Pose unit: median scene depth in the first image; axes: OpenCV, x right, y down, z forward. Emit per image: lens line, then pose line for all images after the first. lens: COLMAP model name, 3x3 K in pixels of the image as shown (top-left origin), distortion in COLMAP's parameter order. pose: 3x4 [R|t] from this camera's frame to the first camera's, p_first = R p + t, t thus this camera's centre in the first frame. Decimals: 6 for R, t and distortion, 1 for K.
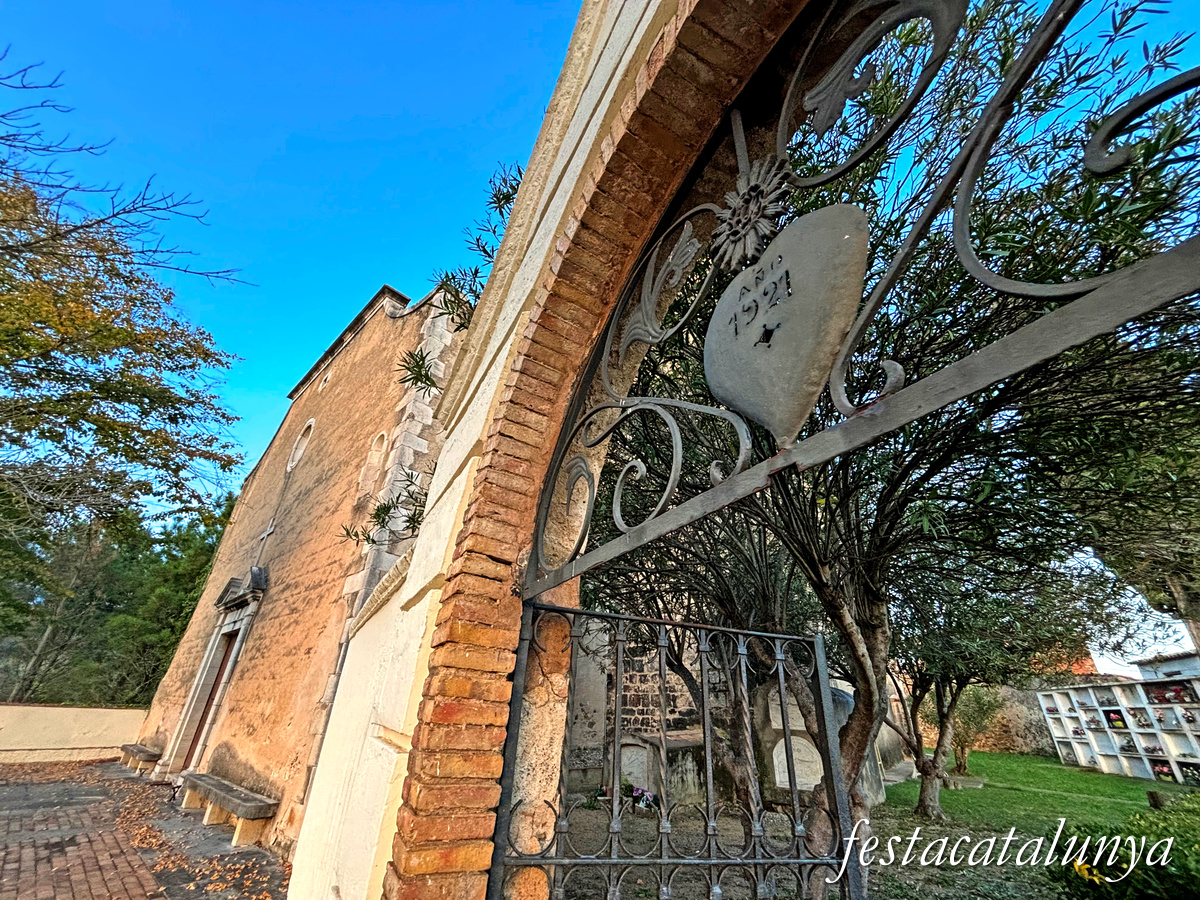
lens RADIAL K [[478.5, 0, 600.0], [0, 478.5, 450.0], [0, 0, 1]] dist [0.016064, -0.009505]
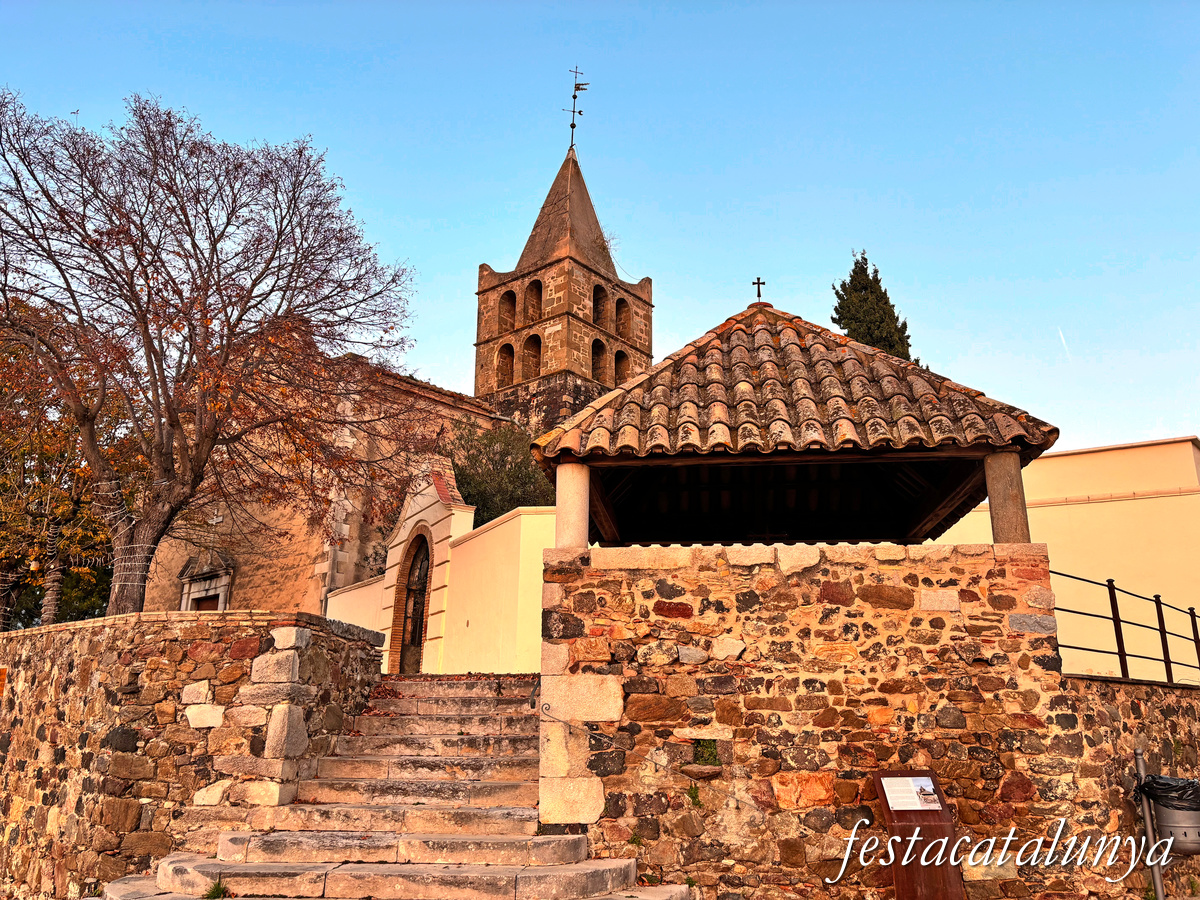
lens RADIAL K [[899.4, 0, 600.0], [0, 899.4, 450.0], [0, 0, 1]] dist [0.094124, -0.182834]
pose [[0.999651, -0.025049, 0.008376, 0.469457], [0.022695, 0.976841, 0.212759, -0.797012], [-0.013512, -0.212495, 0.977069, -2.084540]]
